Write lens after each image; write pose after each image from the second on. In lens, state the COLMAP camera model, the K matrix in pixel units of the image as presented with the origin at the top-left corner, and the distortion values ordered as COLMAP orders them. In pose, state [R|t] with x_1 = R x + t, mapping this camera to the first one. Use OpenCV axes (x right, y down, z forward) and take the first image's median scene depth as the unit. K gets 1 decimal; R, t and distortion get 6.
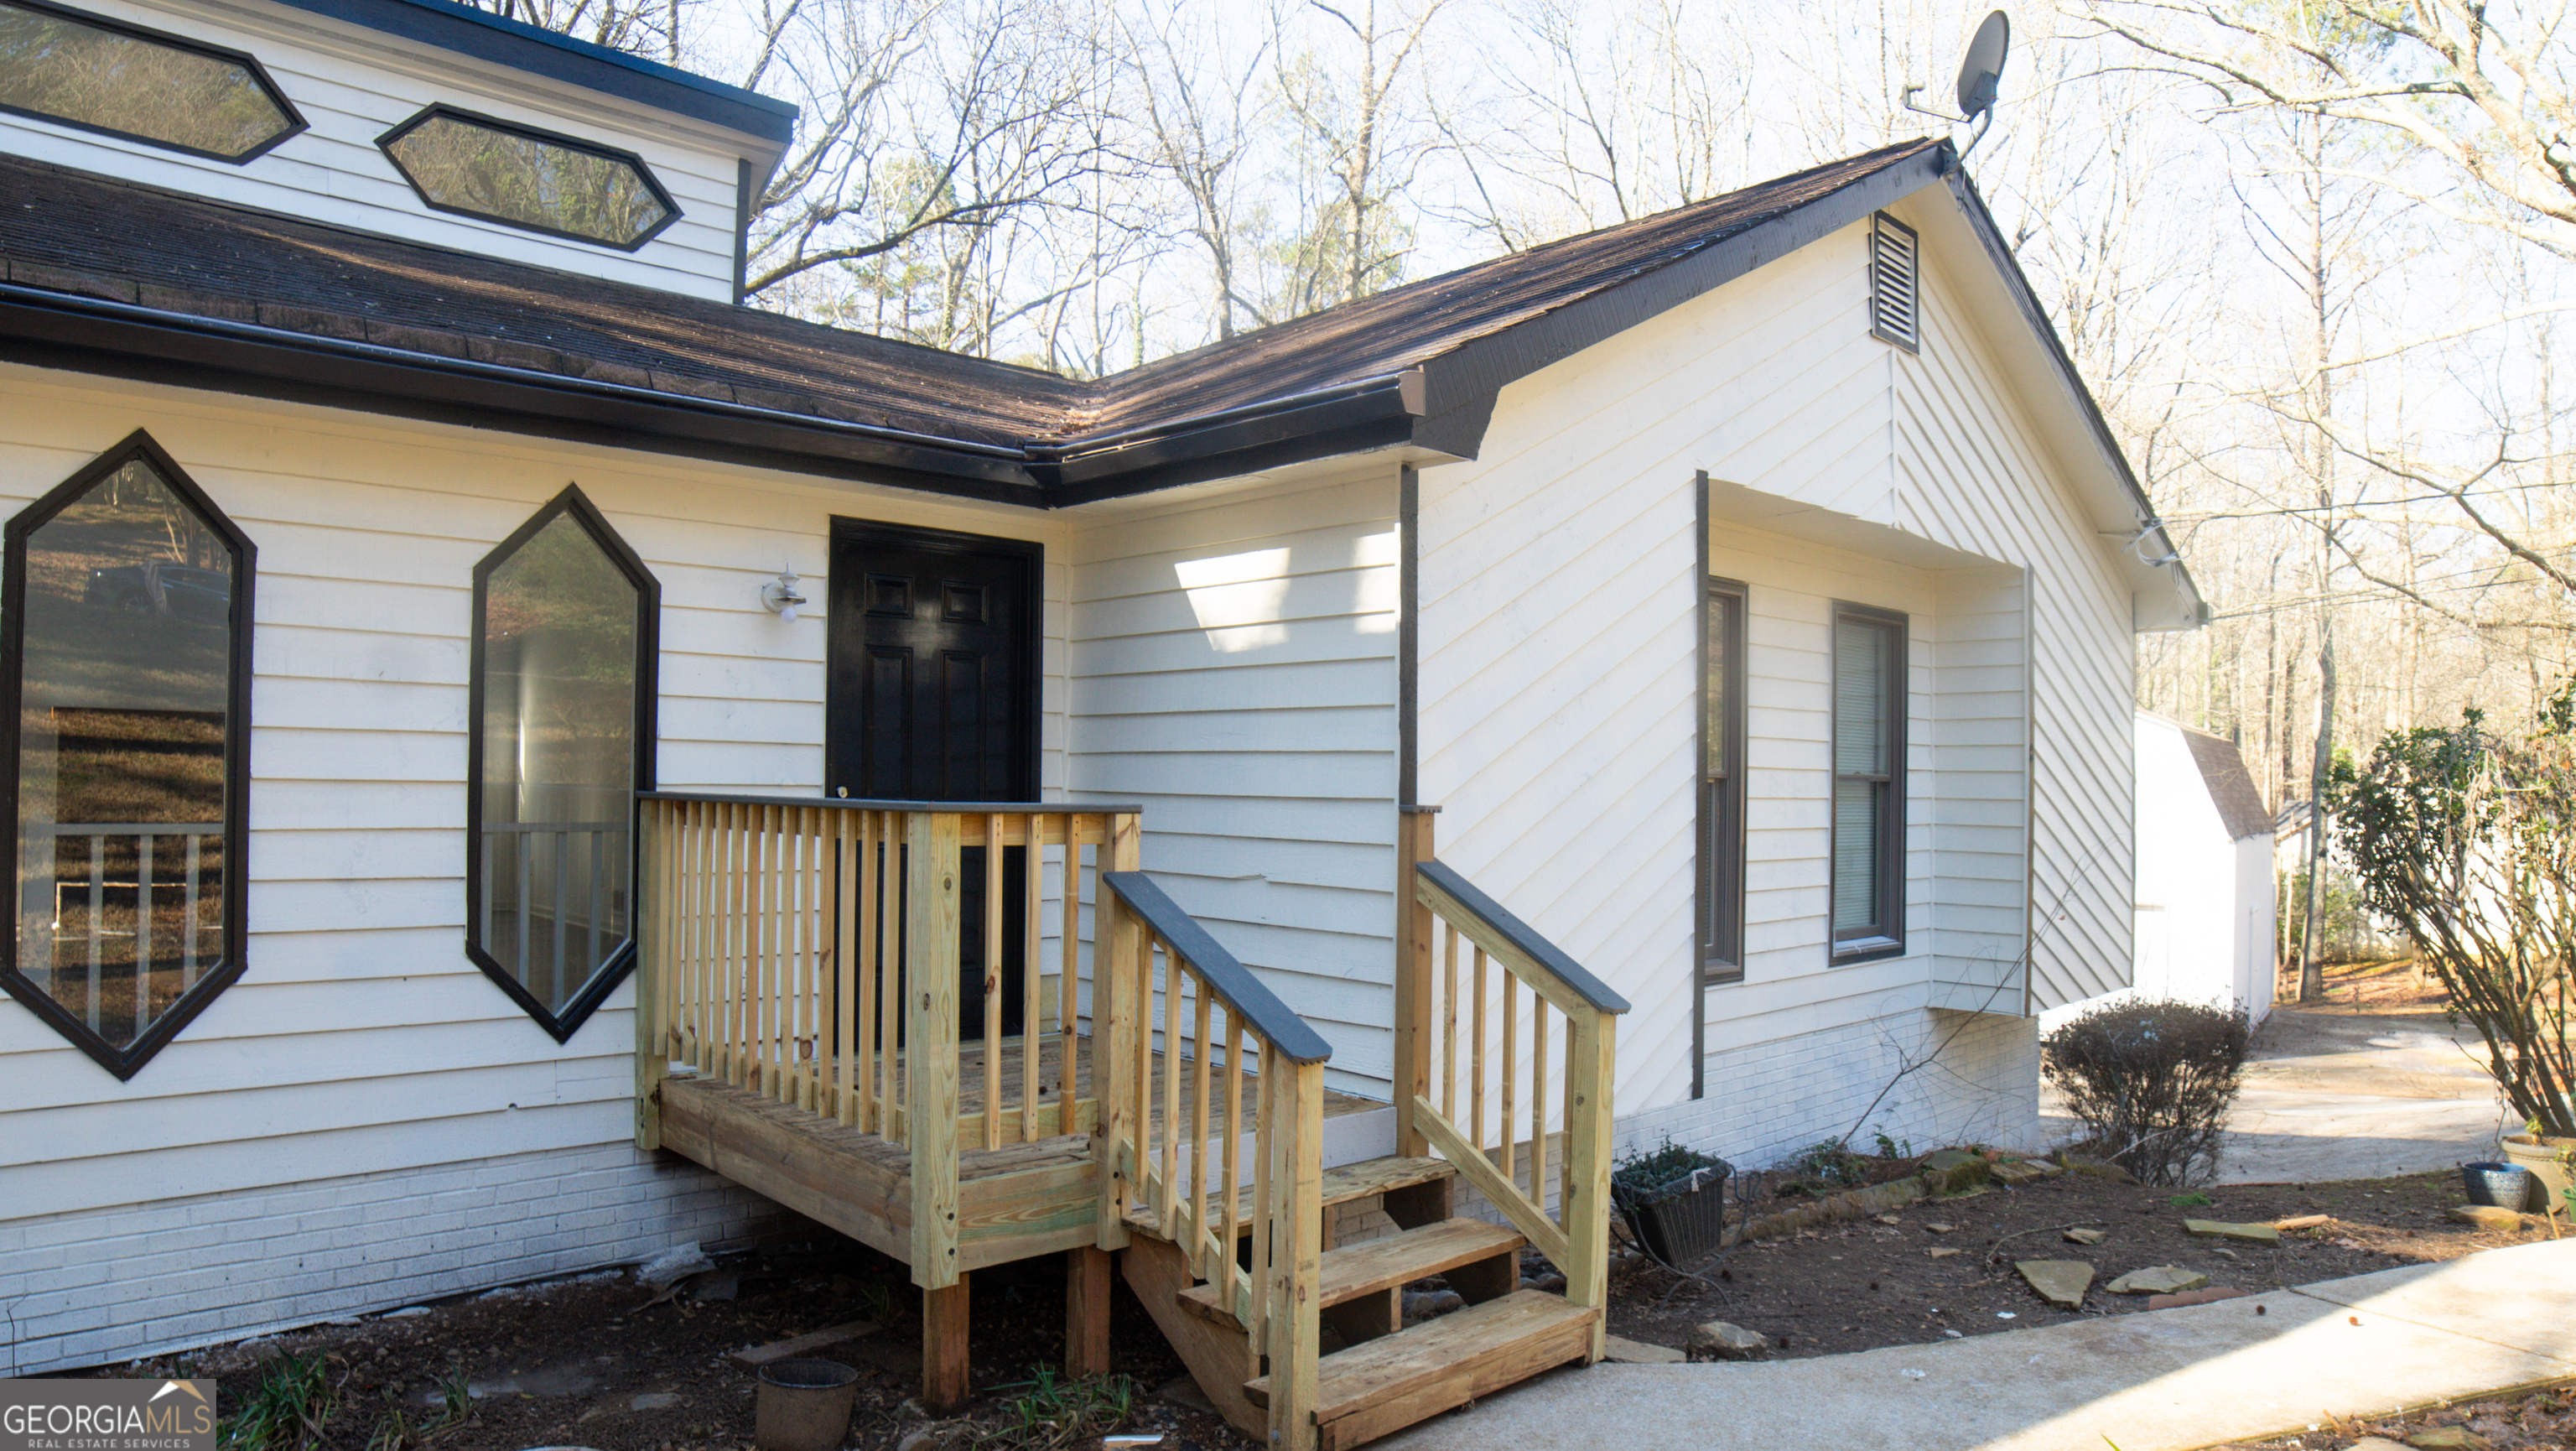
lens RADIAL K [[1580.7, 0, 1291.4], [0, 1580.7, 747.8], [0, 0, 1]] dist [-0.114953, 0.038039]
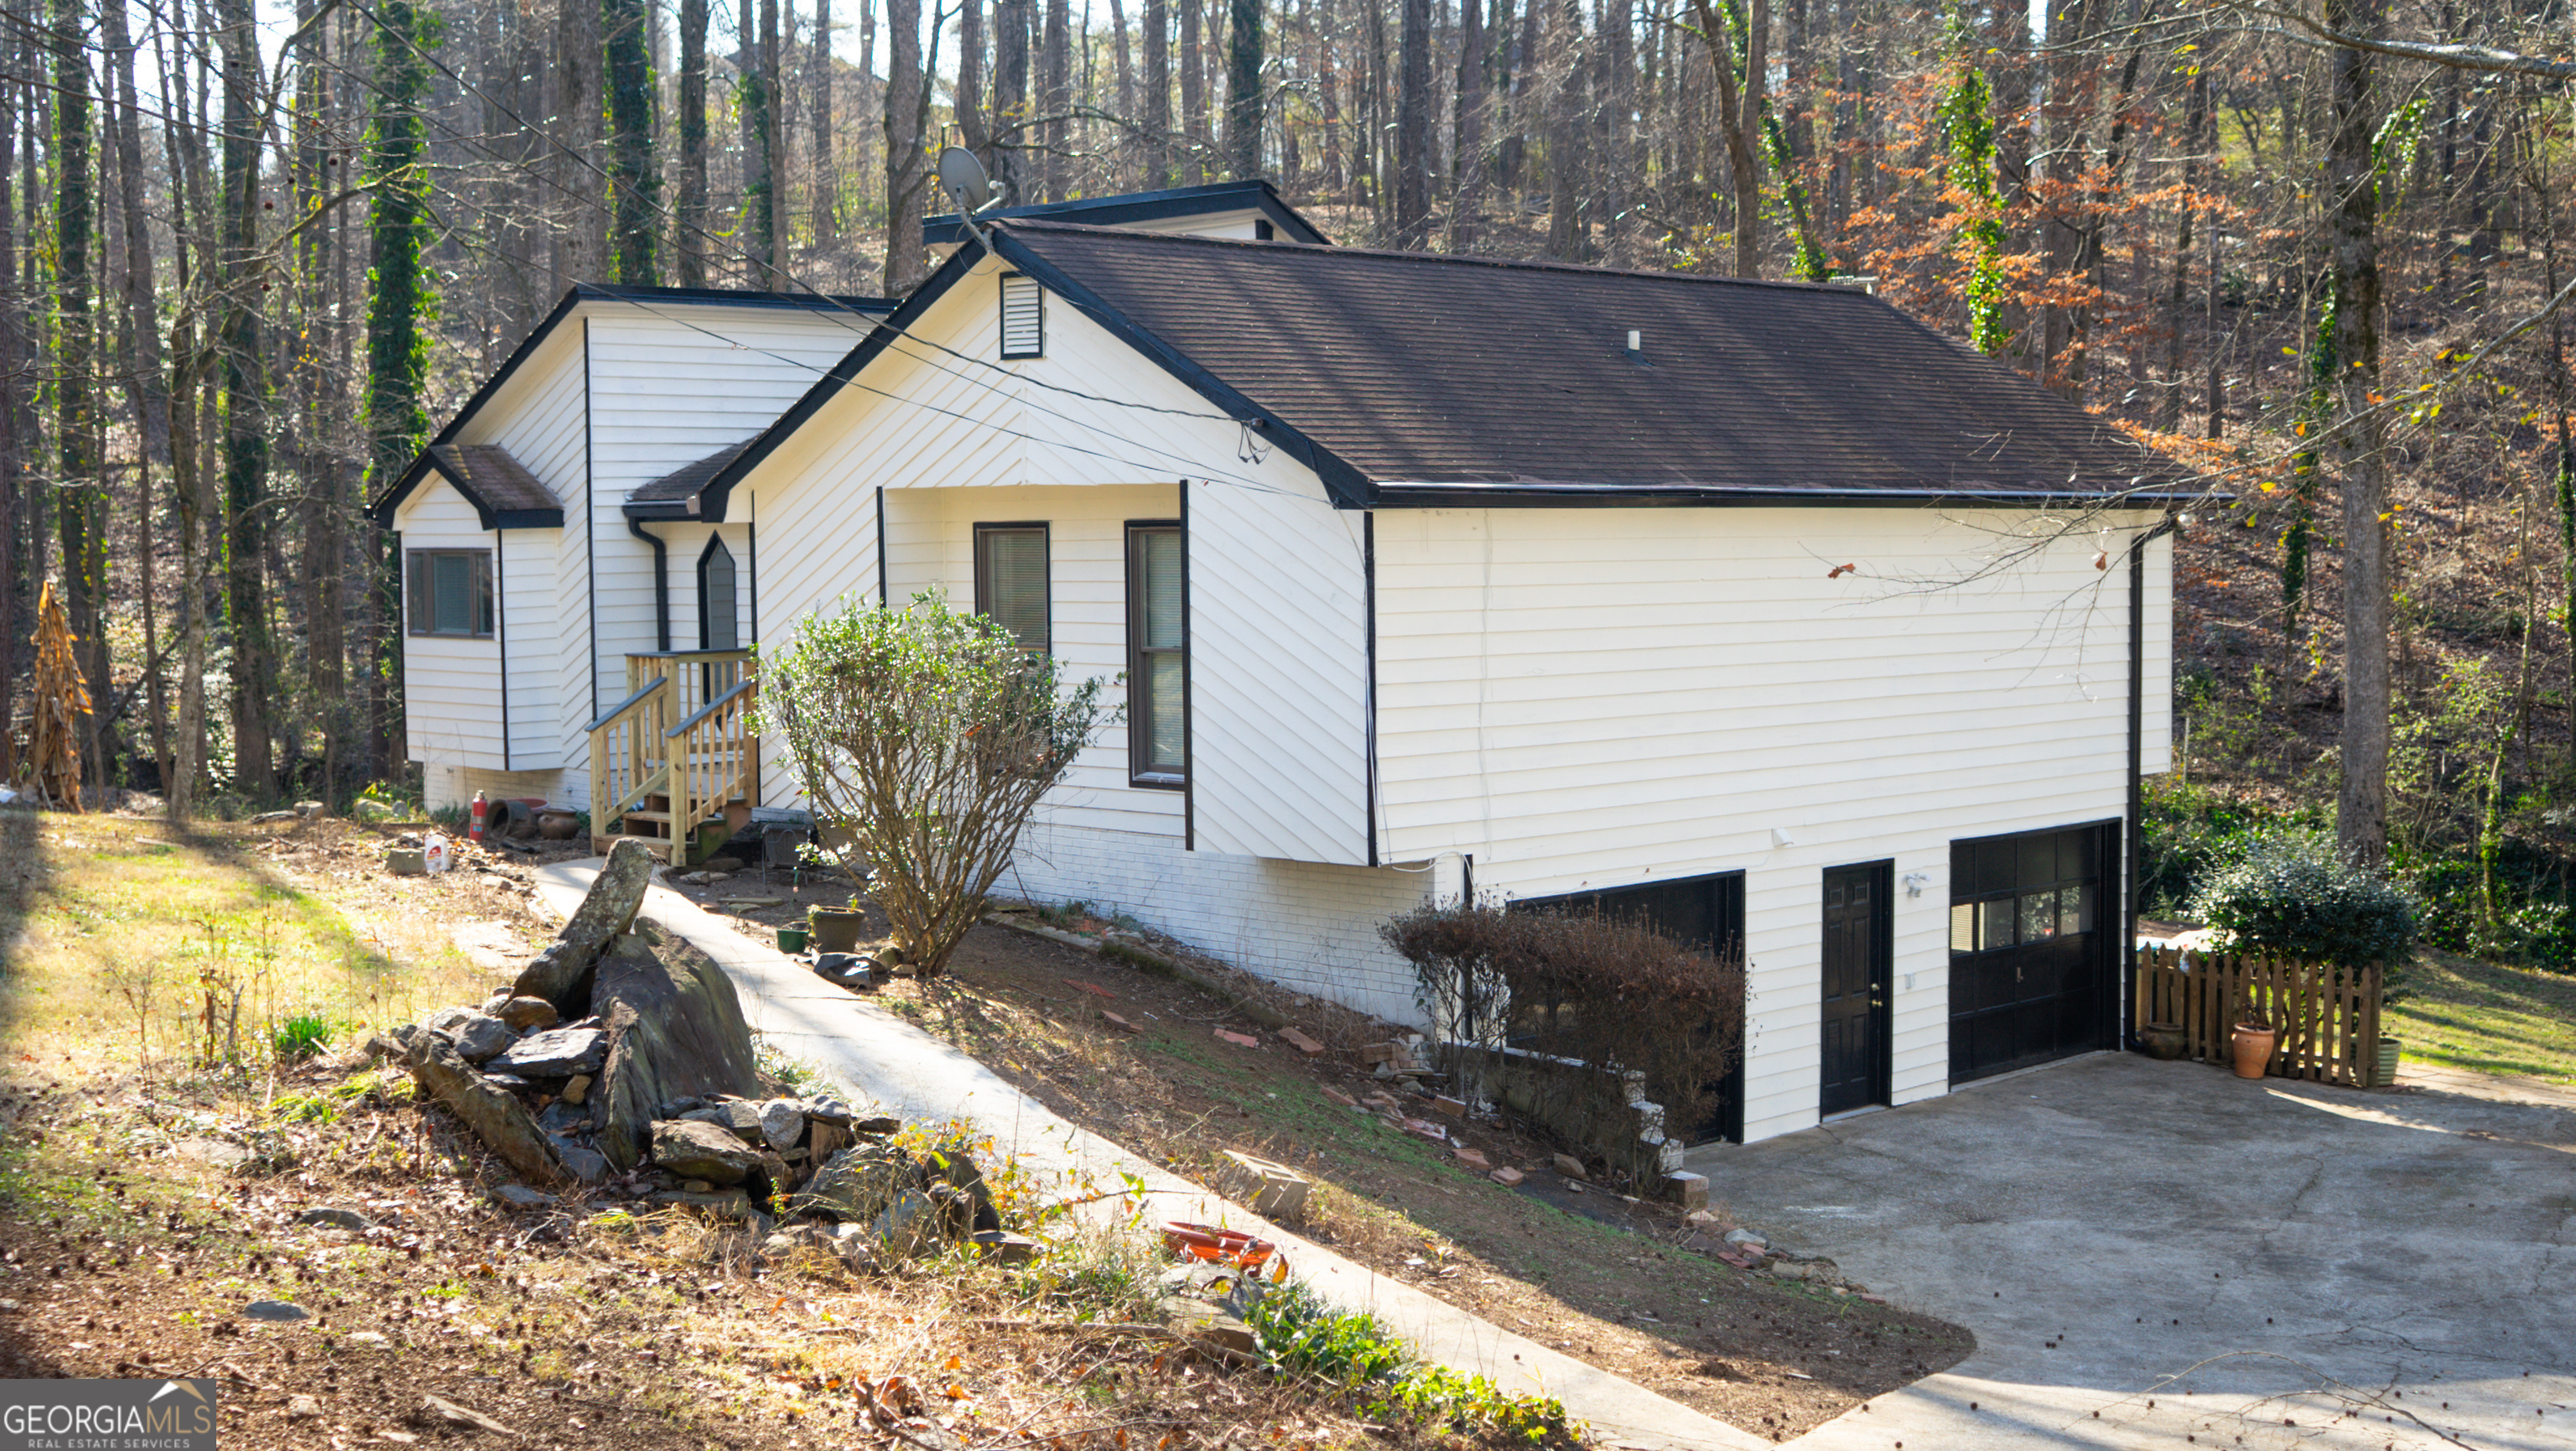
lens RADIAL K [[3138.1, 0, 1284.8], [0, 3138.1, 711.9], [0, 0, 1]] dist [-0.098861, 0.000000]
pose [[0.021433, 0.045264, -0.998745, 4.065558], [0.032255, 0.998423, 0.045942, -0.062681], [0.999250, -0.033199, 0.019939, 1.408343]]
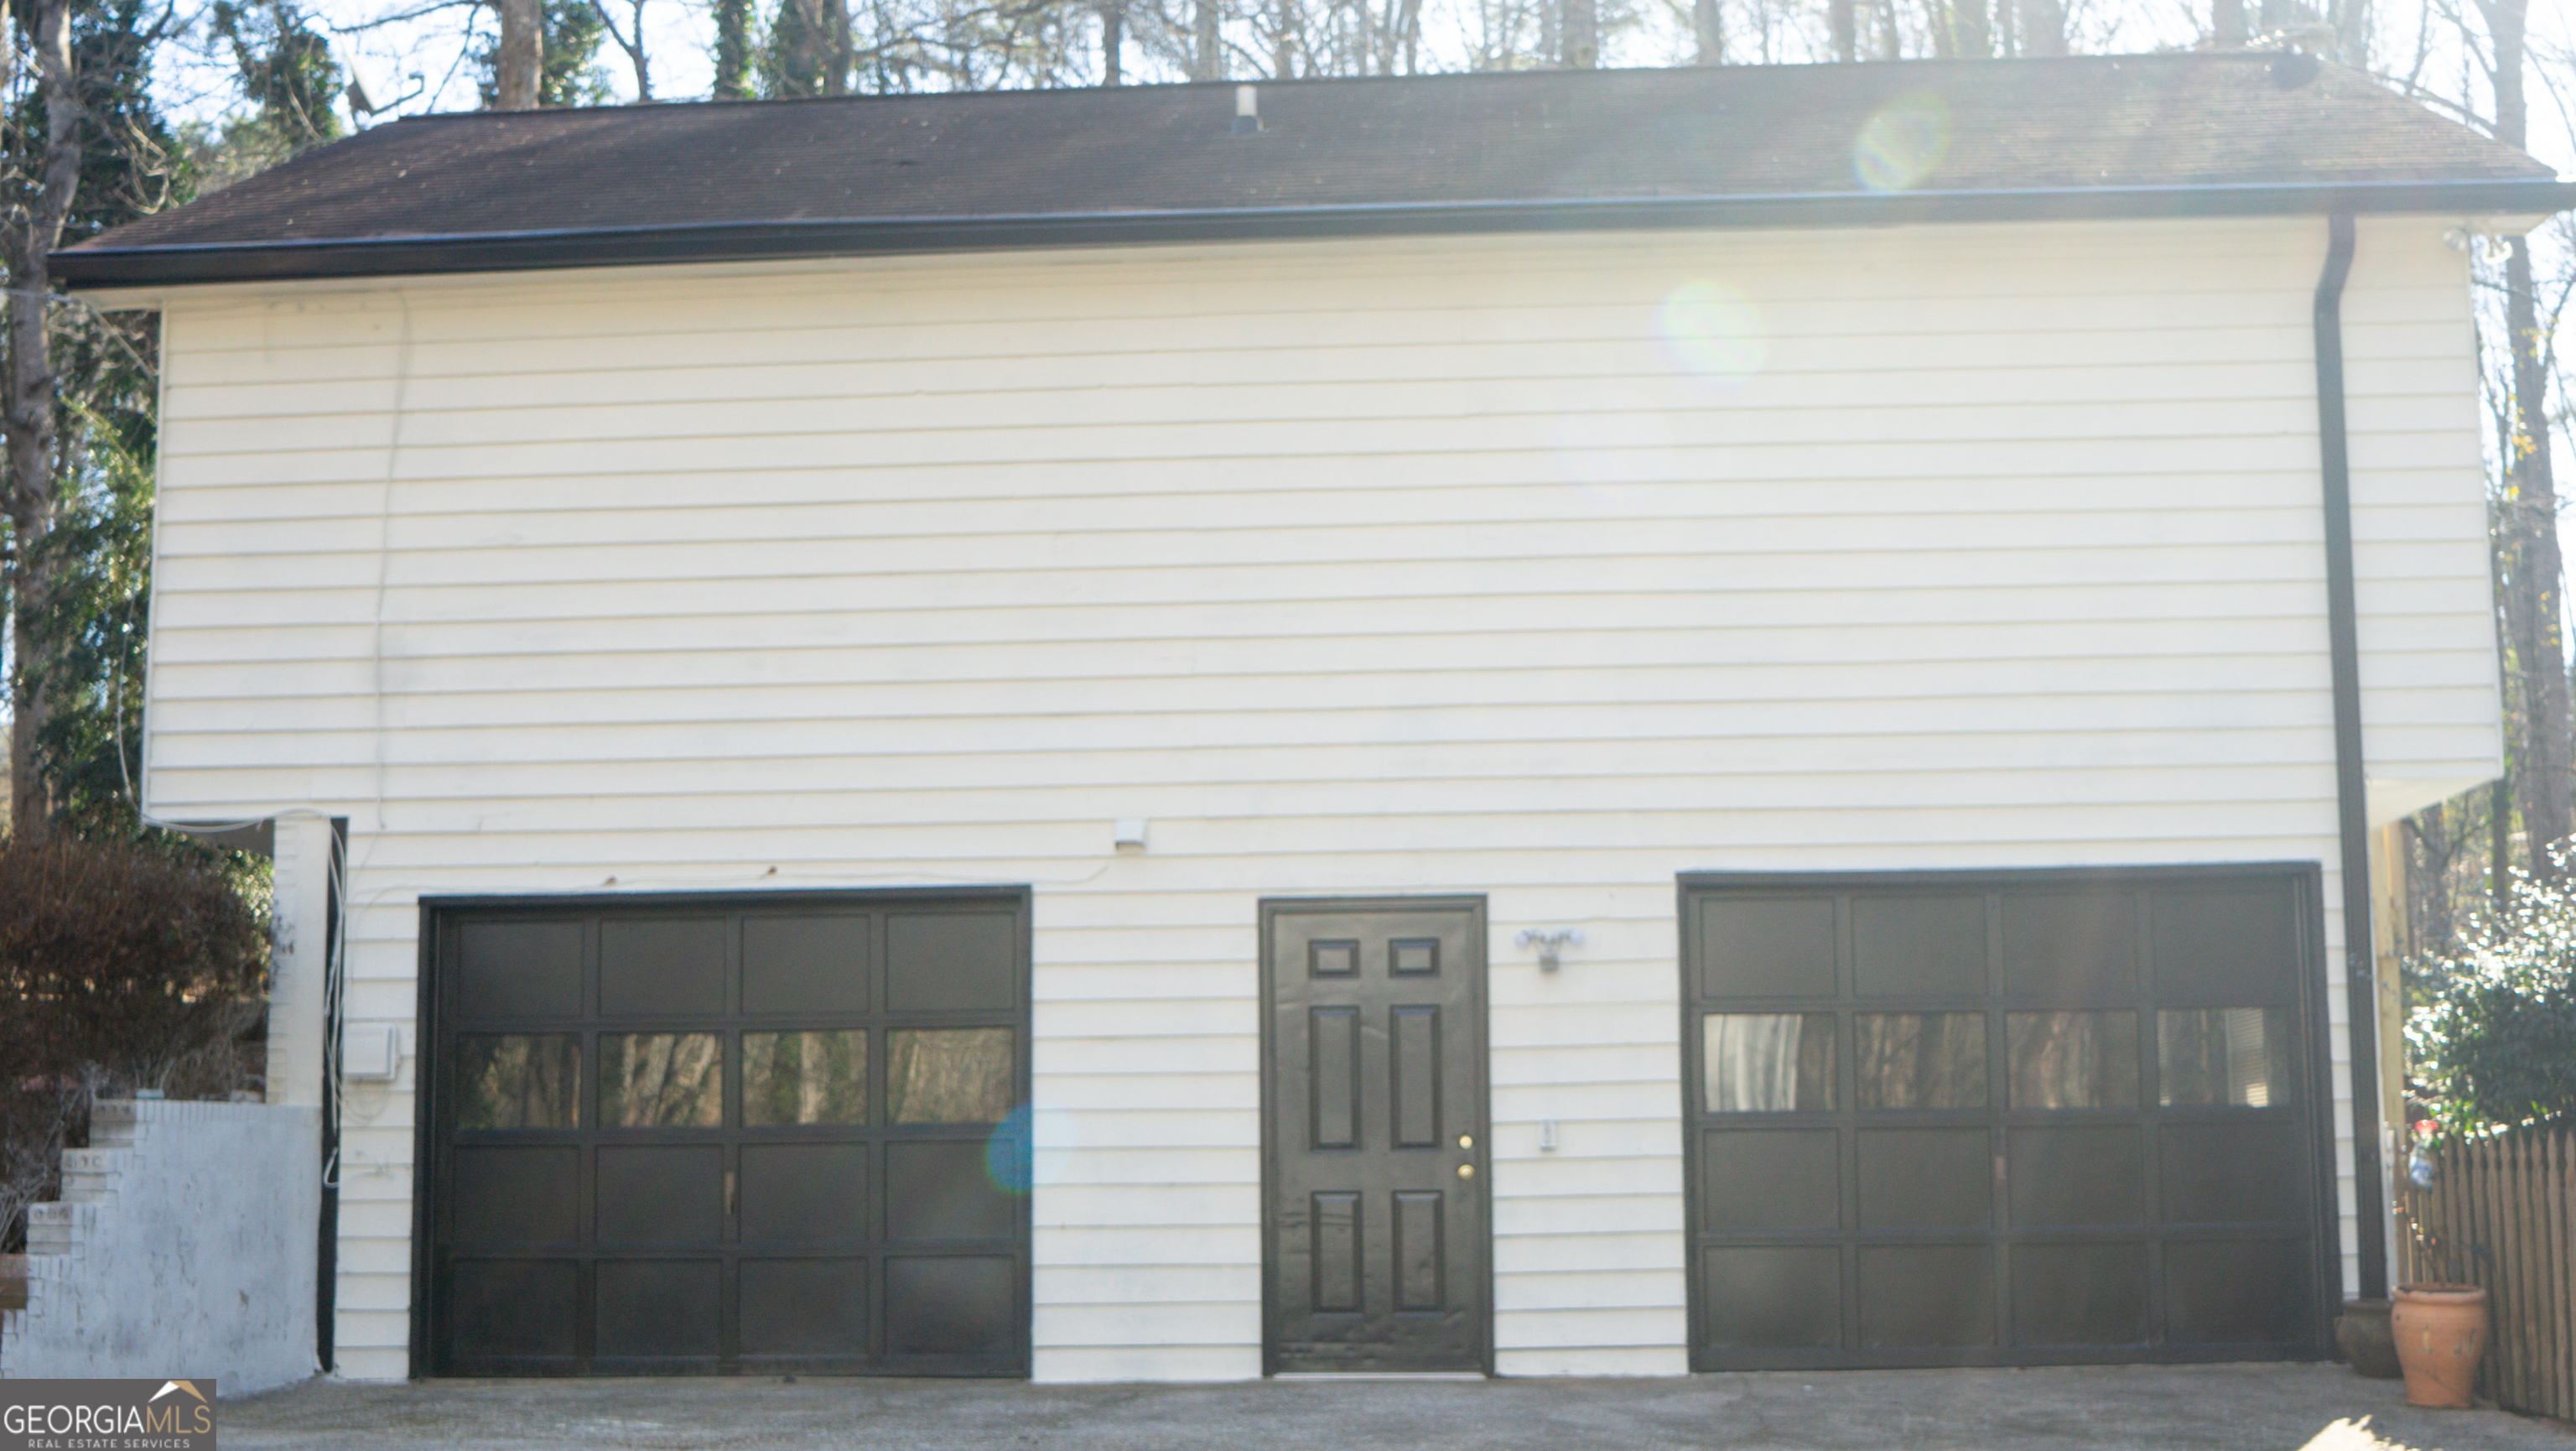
lens RADIAL K [[3138.1, 0, 1278.8], [0, 3138.1, 749.5], [0, 0, 1]] dist [-0.098861, 0.000000]
pose [[-0.735759, -0.099096, -0.669954, 1.724233], [0.016730, 0.986276, -0.164258, 0.558181], [0.677036, -0.132062, -0.724004, 3.629650]]
